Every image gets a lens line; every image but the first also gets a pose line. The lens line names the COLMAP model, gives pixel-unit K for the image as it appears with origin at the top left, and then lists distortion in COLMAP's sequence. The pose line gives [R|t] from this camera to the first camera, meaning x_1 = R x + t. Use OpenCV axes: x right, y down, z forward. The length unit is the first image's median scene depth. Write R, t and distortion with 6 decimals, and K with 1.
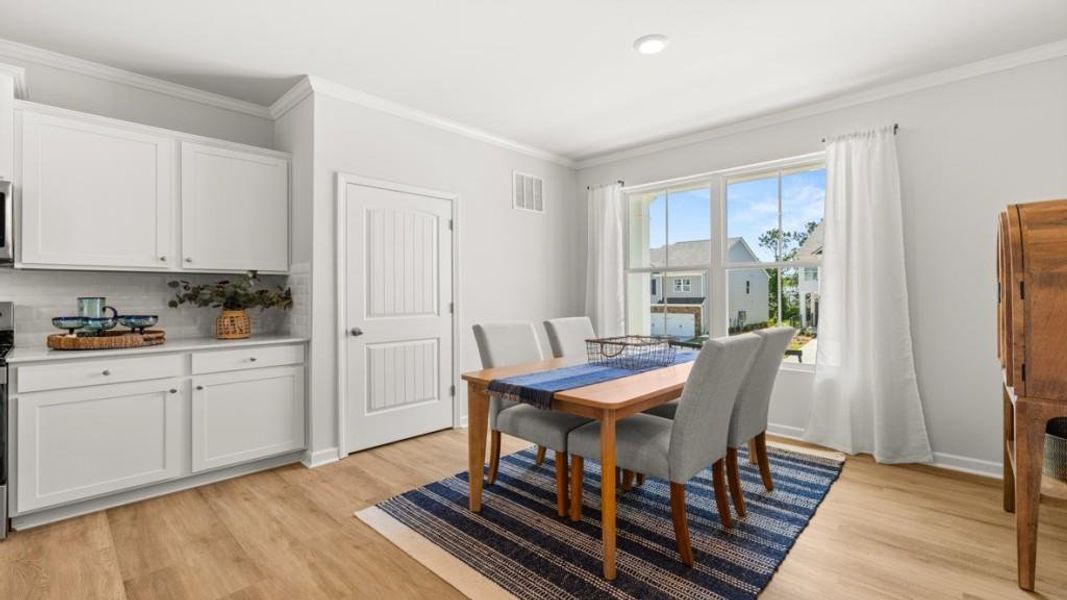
lens RADIAL K [[459.1, 0, 541.9], [0, 459.1, 289.7], [0, 0, 1]] dist [-0.001664, 0.001438]
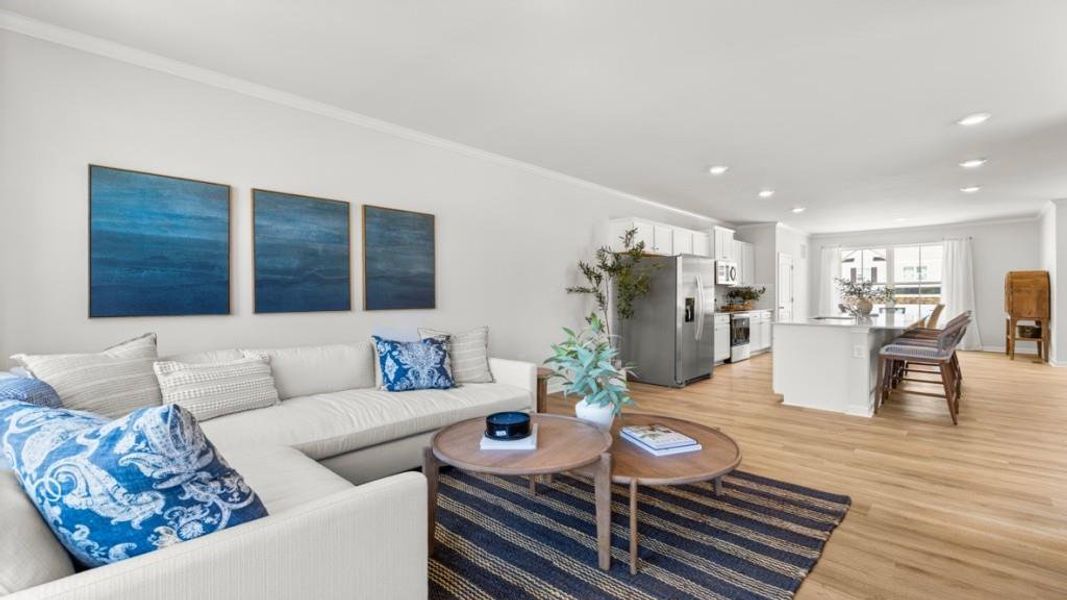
lens RADIAL K [[459.1, 0, 532.6], [0, 459.1, 305.1], [0, 0, 1]] dist [-0.001664, 0.001438]
pose [[0.999969, -0.002010, 0.007606, -2.323102], [0.001774, 0.999522, 0.030878, -0.015898], [-0.007665, -0.030863, 0.999494, -2.183925]]
